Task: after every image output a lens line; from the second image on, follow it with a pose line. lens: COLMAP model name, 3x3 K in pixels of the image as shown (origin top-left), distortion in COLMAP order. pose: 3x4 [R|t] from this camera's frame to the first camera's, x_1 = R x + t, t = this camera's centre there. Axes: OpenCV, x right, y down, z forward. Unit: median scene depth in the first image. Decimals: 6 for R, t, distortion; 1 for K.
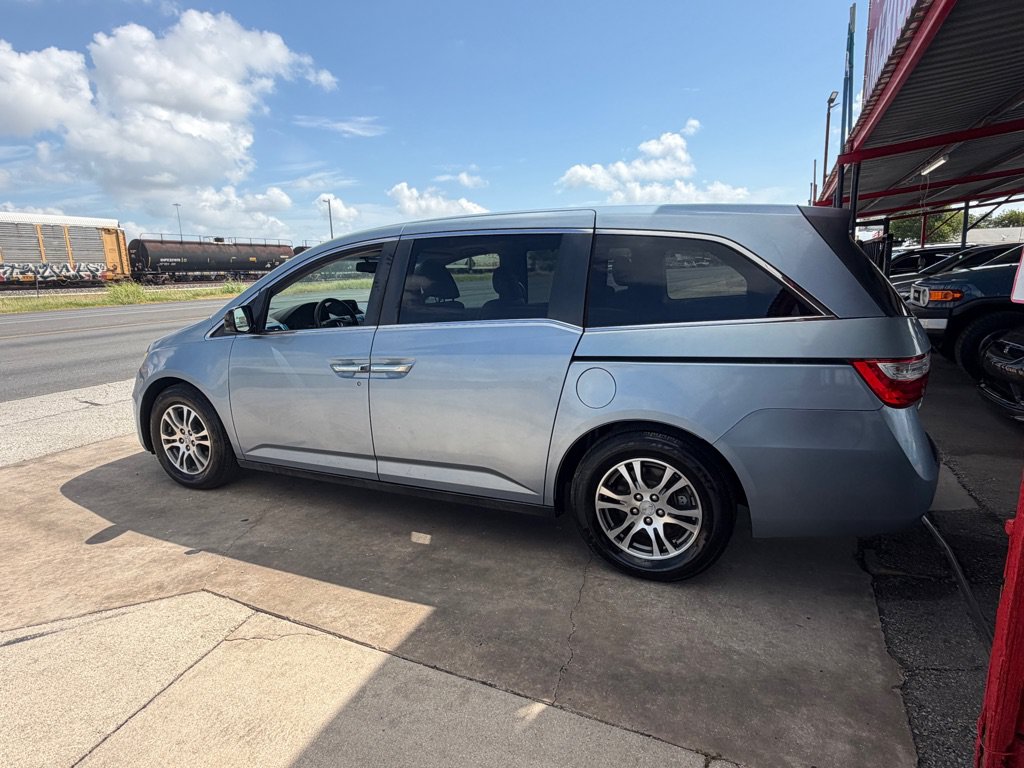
lens RADIAL K [[588.6, 0, 495.1], [0, 588.6, 400.6], [0, 0, 1]] dist [-0.001699, -0.000532]
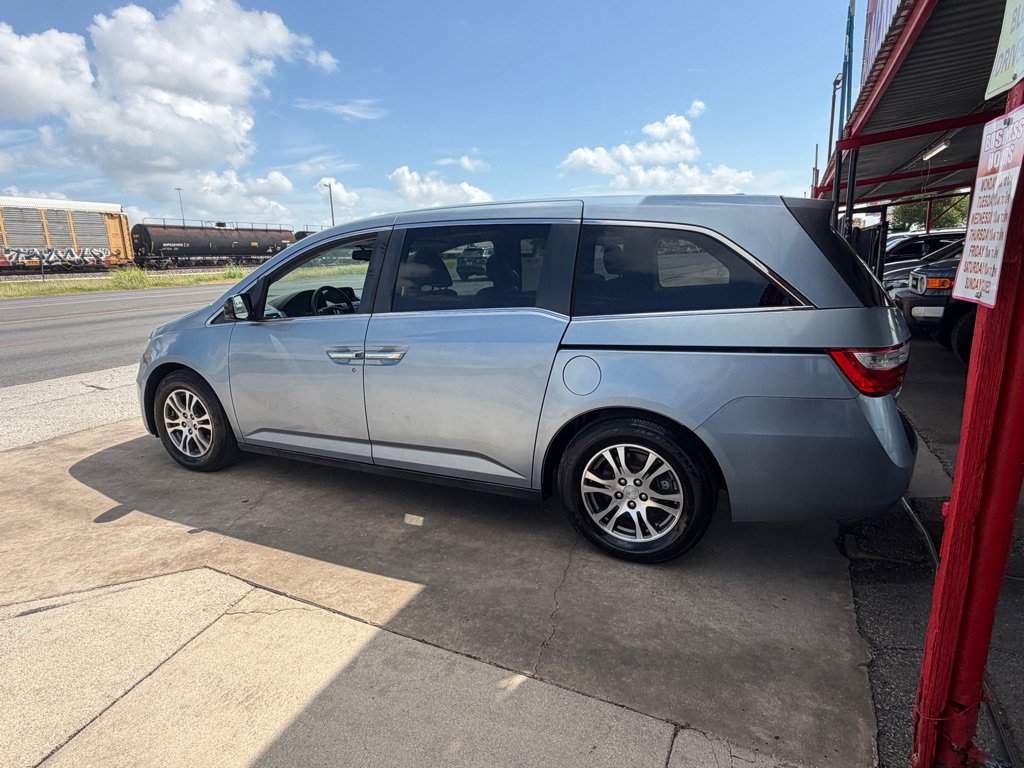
lens RADIAL K [[586.6, 0, 485.5], [0, 586.6, 404.5], [0, 0, 1]] dist [-0.001228, 0.000819]
pose [[0.999835, 0.005264, -0.017375, 0.015773], [-0.004716, 0.999494, 0.031445, -0.002074], [0.017532, -0.031358, 0.999354, -0.021290]]
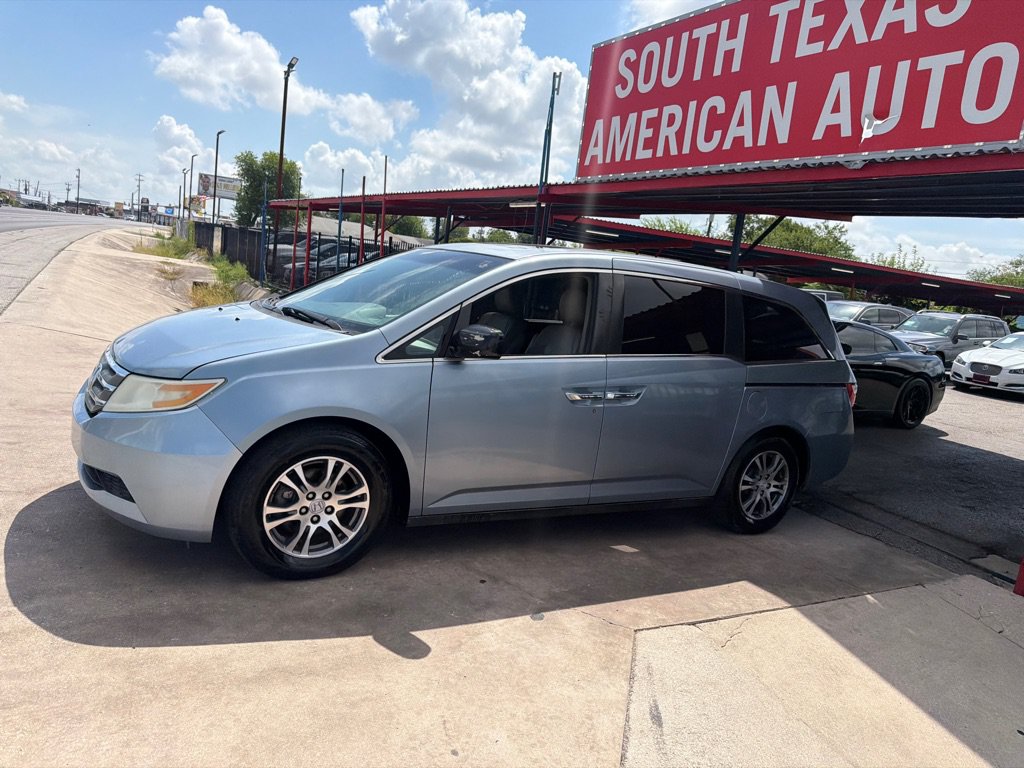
lens RADIAL K [[766.4, 0, 529.1], [0, 766.4, 412.2], [0, 0, 1]] dist [0.054750, -0.089738]
pose [[0.526057, -0.057596, 0.848497, -1.291514], [0.039669, 0.998280, 0.043169, -0.080650], [-0.849523, 0.010950, 0.527437, 0.366285]]
